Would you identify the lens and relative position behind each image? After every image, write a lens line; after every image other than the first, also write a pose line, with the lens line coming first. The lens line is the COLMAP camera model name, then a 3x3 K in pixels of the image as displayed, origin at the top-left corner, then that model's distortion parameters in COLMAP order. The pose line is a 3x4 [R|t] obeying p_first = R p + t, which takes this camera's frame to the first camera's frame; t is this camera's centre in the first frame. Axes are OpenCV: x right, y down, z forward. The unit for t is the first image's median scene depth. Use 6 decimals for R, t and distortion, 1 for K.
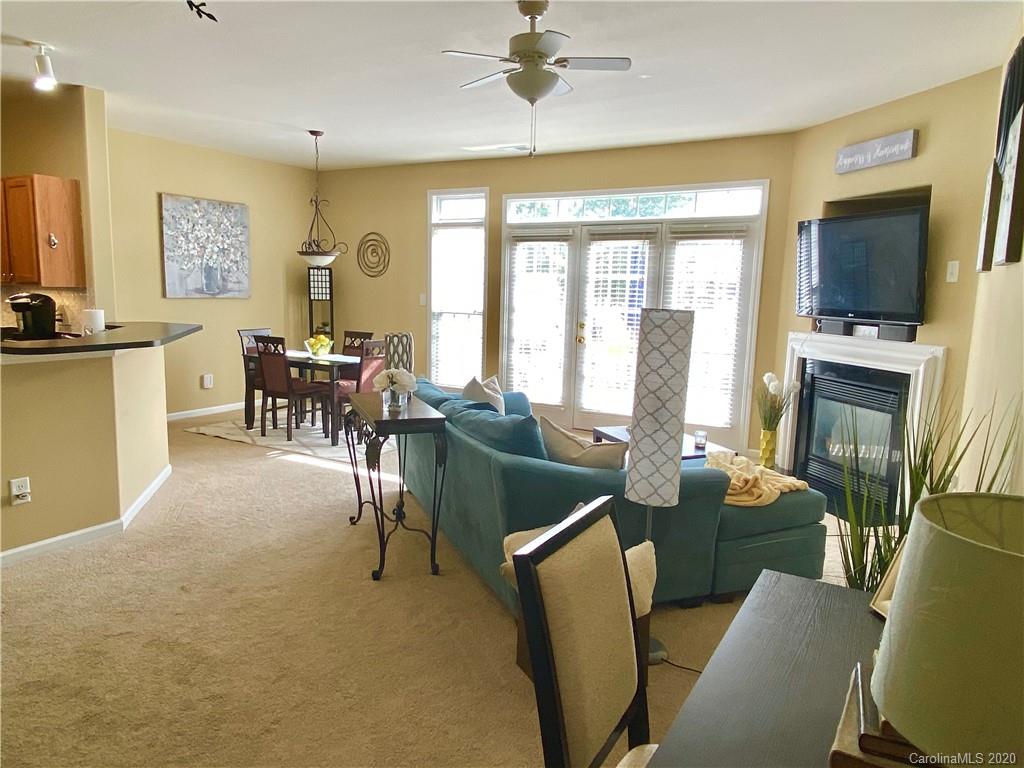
lens RADIAL K [[673.5, 0, 519.4], [0, 673.5, 389.2], [0, 0, 1]] dist [0.004551, -0.004283]
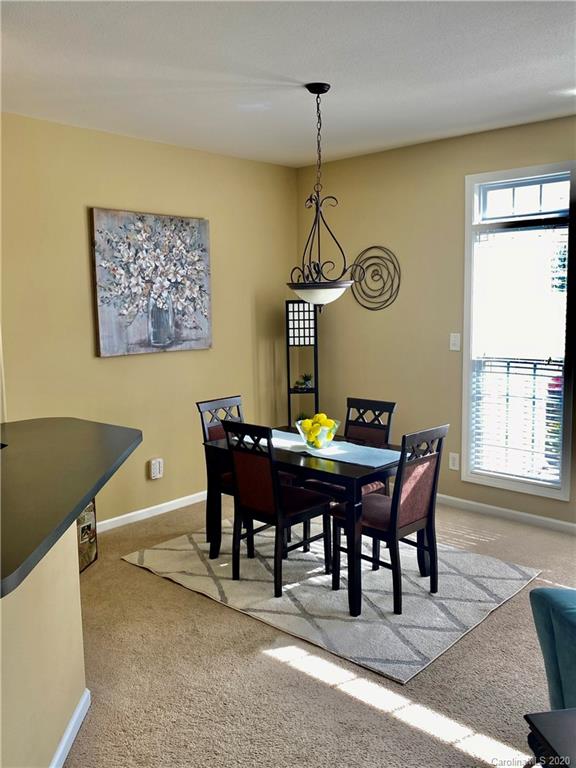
lens RADIAL K [[666.8, 0, 286.1], [0, 666.8, 382.6], [0, 0, 1]] dist [0.044532, -0.011333]
pose [[0.969500, -0.012420, -0.244776, -0.158830], [0.005977, 0.999616, -0.027047, -0.084625], [0.245018, 0.024759, 0.969202, 0.355421]]
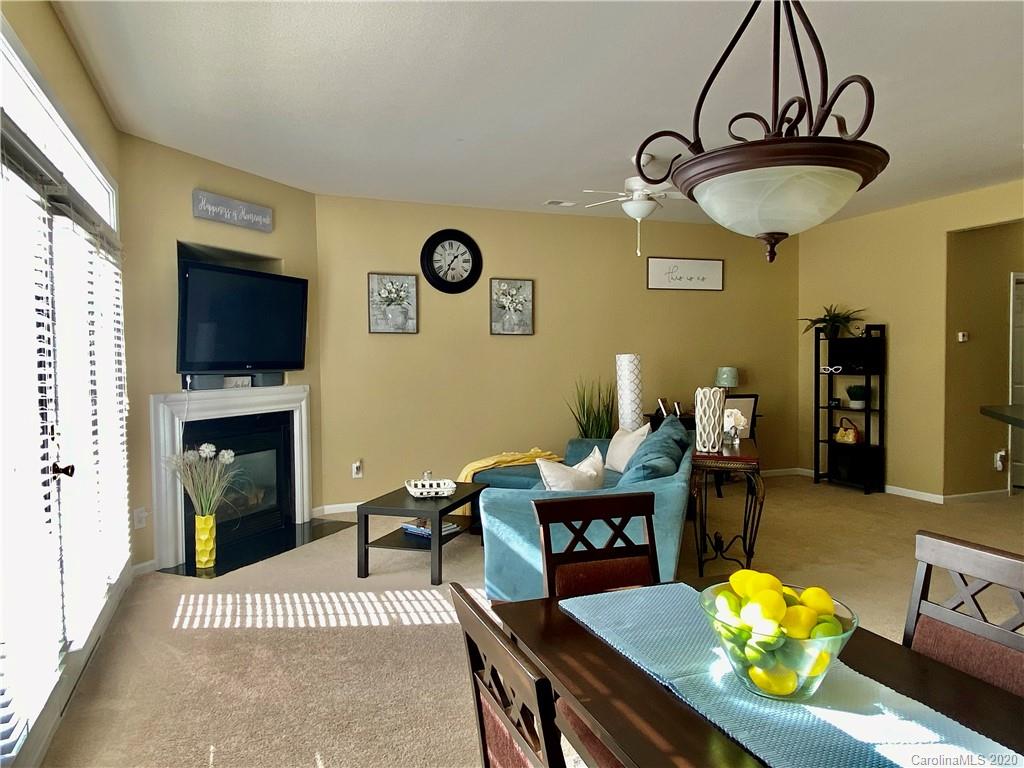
lens RADIAL K [[673.5, 0, 510.7], [0, 673.5, 383.1], [0, 0, 1]] dist [0.004551, -0.004283]
pose [[0.624827, -0.062177, 0.778284, -0.478791], [0.133038, 0.990725, -0.027658, -0.129265], [-0.769345, 0.120823, 0.627304, 0.834664]]
